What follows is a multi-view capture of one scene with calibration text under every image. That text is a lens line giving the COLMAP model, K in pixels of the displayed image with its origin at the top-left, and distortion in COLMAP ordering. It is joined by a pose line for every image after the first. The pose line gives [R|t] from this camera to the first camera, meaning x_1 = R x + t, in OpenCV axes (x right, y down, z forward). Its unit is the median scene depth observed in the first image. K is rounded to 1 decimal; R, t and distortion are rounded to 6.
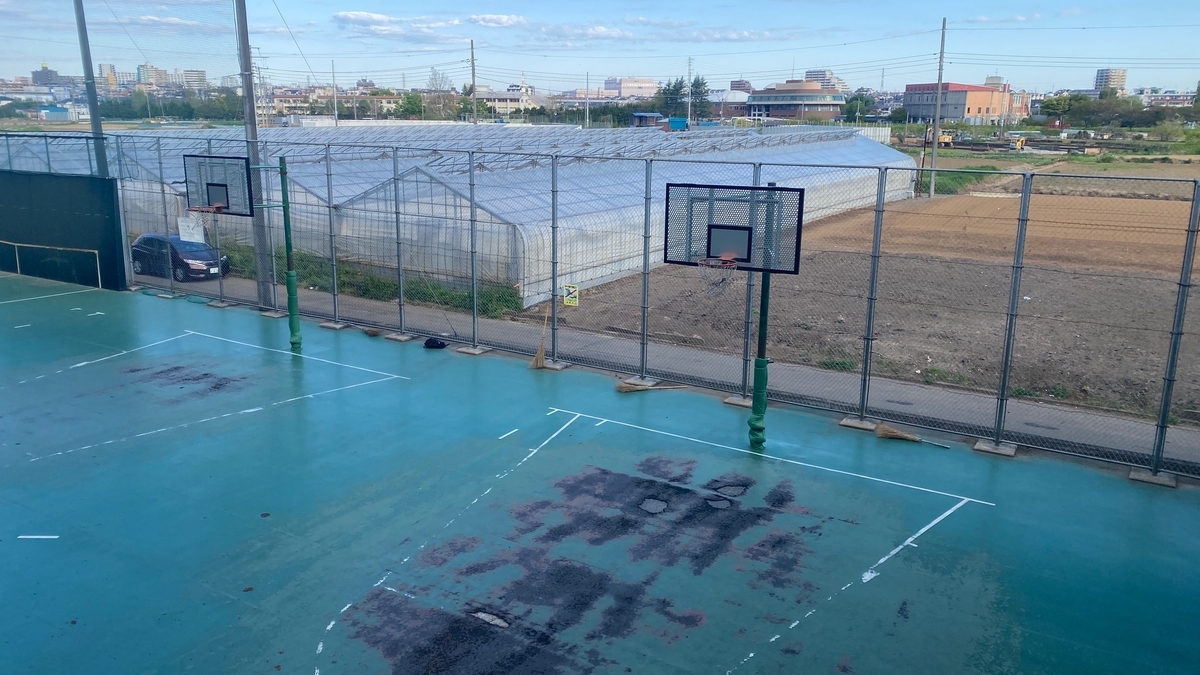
lens RADIAL K [[908.0, 0, 597.6], [0, 908.0, 329.5], [0, 0, 1]] dist [0.041114, -0.050080]
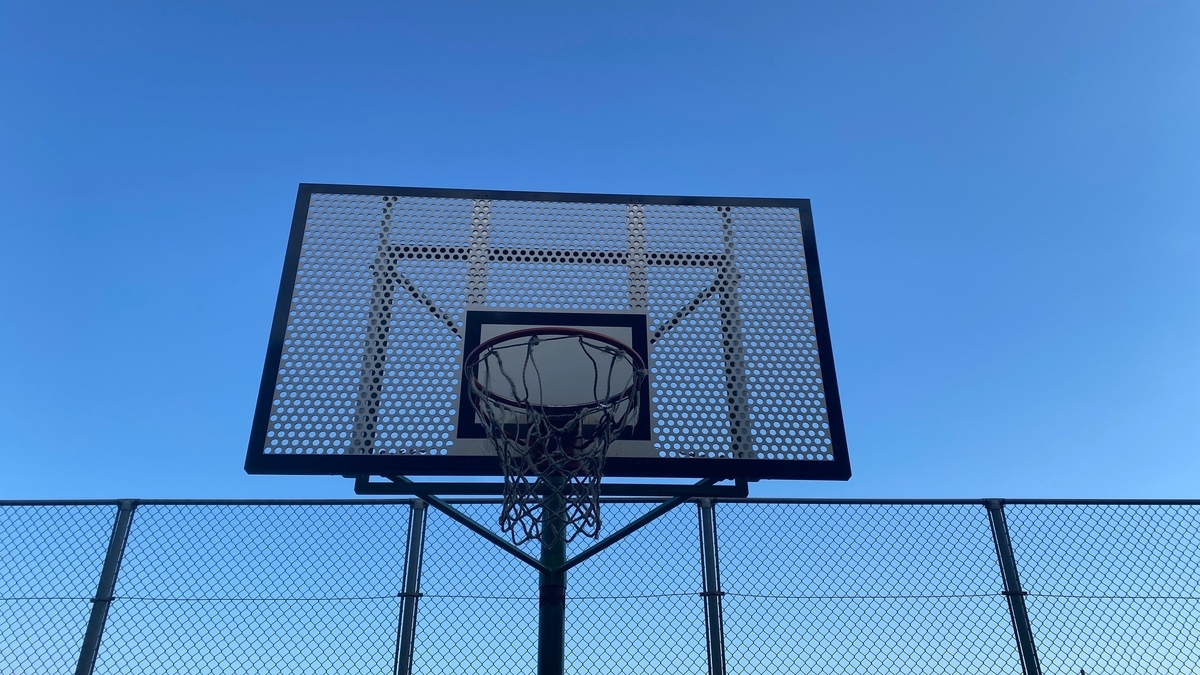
lens RADIAL K [[908.0, 0, 597.6], [0, 908.0, 329.5], [0, 0, 1]] dist [0.041114, -0.050080]
pose [[0.851187, 0.244500, 0.464436, 0.037693], [0.137878, 0.749632, -0.647334, 0.059813], [-0.506429, 0.615037, 0.604366, 0.855263]]
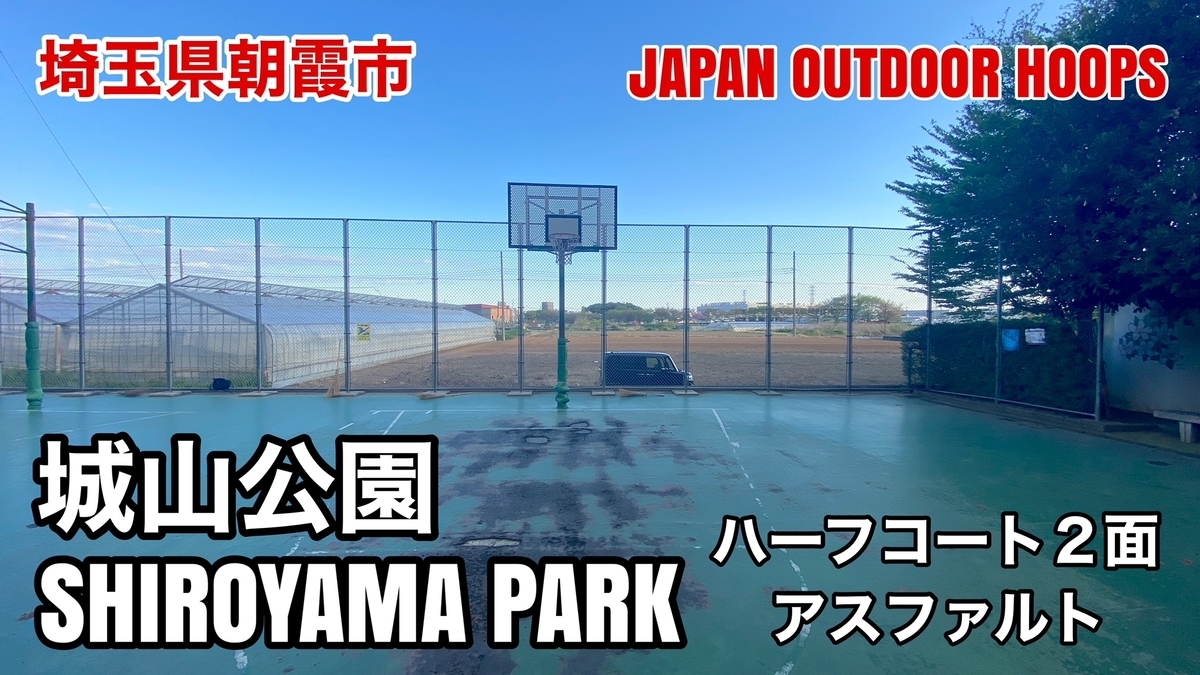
lens RADIAL K [[478.2, 0, 597.7], [0, 478.2, 336.5], [0, 0, 1]] dist [0.031699, -0.027835]
pose [[0.824147, -0.024709, 0.565837, -0.210784], [0.137785, 0.977781, -0.157986, 0.175647], [-0.549361, 0.208167, 0.809240, 0.459469]]
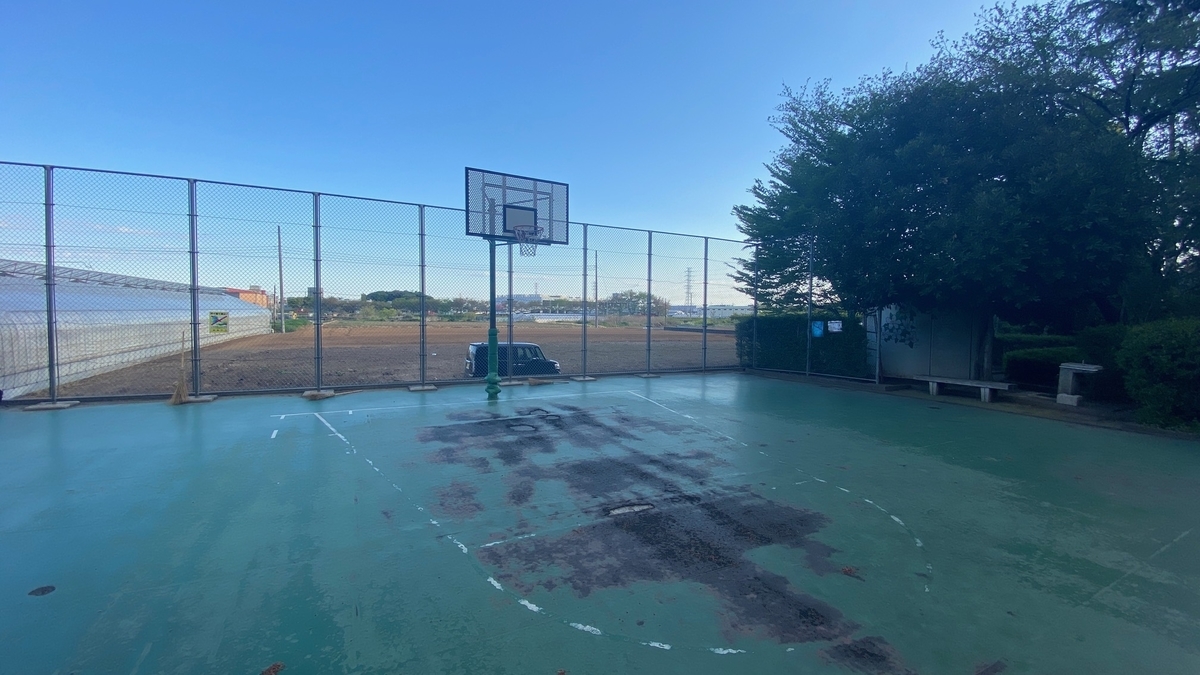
lens RADIAL K [[478.2, 0, 597.7], [0, 478.2, 336.5], [0, 0, 1]] dist [0.031699, -0.027835]
pose [[0.519782, -0.041915, 0.853270, -0.405729], [0.192209, 0.978925, -0.069000, 0.142879], [-0.832395, 0.199871, 0.516885, 0.594403]]
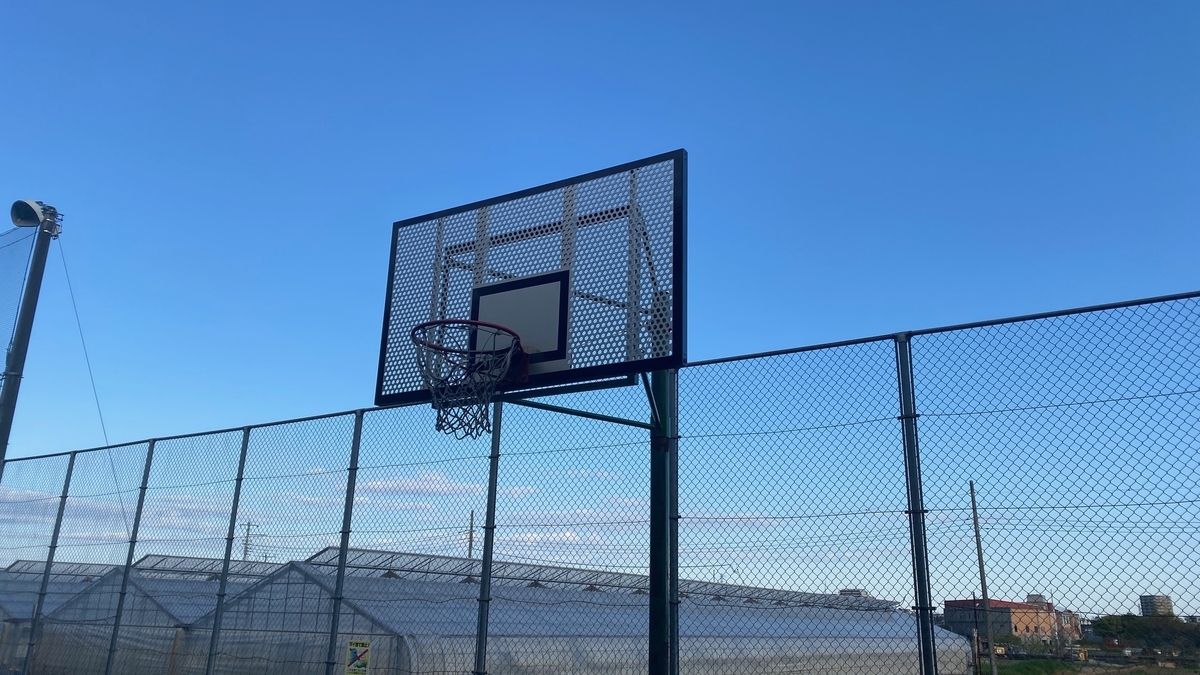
lens RADIAL K [[908.0, 0, 597.6], [0, 908.0, 329.5], [0, 0, 1]] dist [0.041114, -0.050080]
pose [[0.999324, 0.006455, -0.036201, 0.197699], [-0.024473, 0.851536, -0.523725, 0.112471], [0.027446, 0.524257, 0.851118, 0.687581]]
